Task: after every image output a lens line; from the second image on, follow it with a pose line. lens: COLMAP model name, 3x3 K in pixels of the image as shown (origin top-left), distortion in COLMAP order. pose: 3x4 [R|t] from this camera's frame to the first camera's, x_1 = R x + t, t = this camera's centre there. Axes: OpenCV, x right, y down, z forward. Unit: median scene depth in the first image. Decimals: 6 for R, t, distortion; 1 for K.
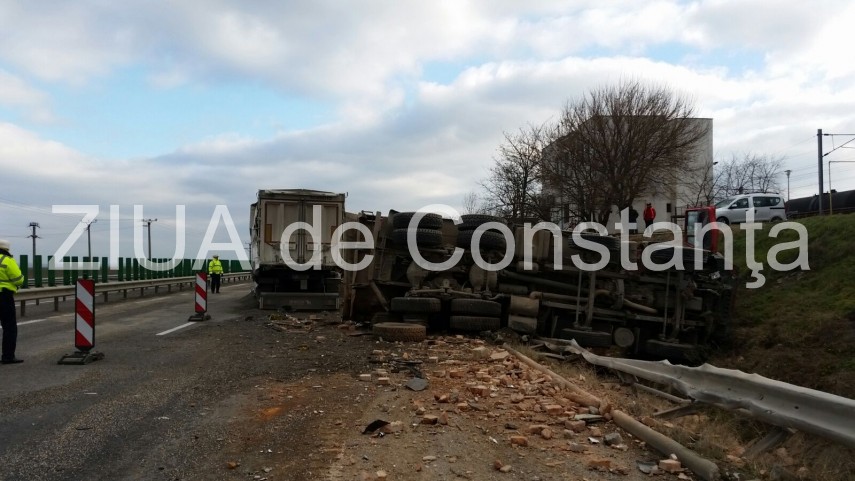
lens RADIAL K [[692.8, 0, 421.6], [0, 692.8, 244.0], [0, 0, 1]] dist [0.190234, -0.371012]
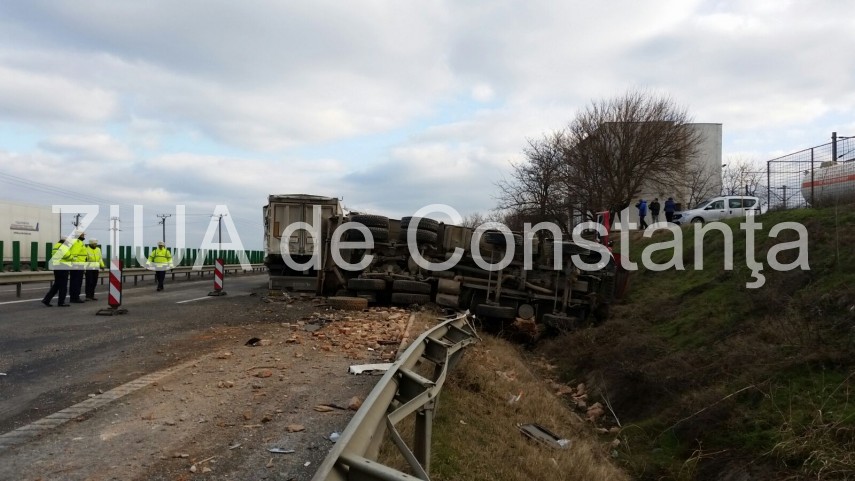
lens RADIAL K [[690.9, 0, 429.0], [0, 690.9, 250.2], [0, 0, 1]] dist [0.179003, -0.316391]
pose [[0.995992, 0.010003, -0.088879, 0.181836], [-0.008687, 0.999847, 0.015188, 0.000725], [0.089018, -0.014355, 0.995927, -0.243999]]
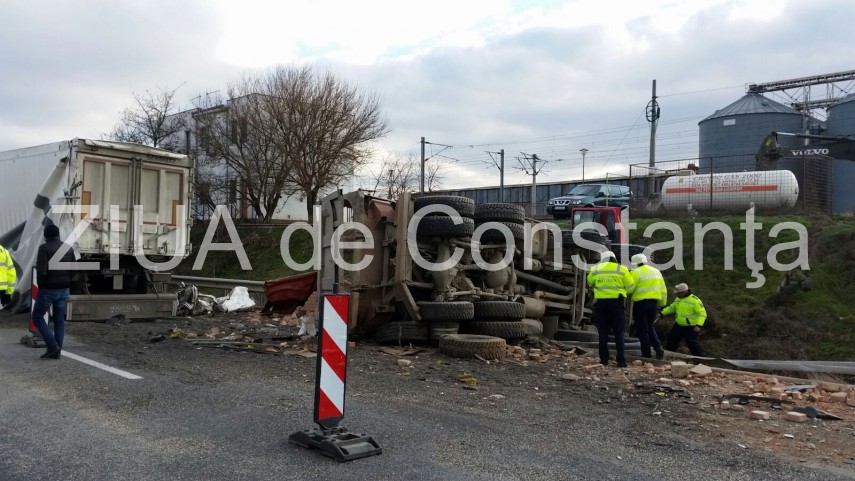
lens RADIAL K [[692.8, 0, 421.6], [0, 692.8, 244.0], [0, 0, 1]] dist [0.190234, -0.371012]
pose [[0.774360, 0.022405, 0.632349, -0.438522], [-0.037807, 0.999226, 0.010892, 0.001848], [-0.631615, -0.032341, 0.774607, 0.315563]]
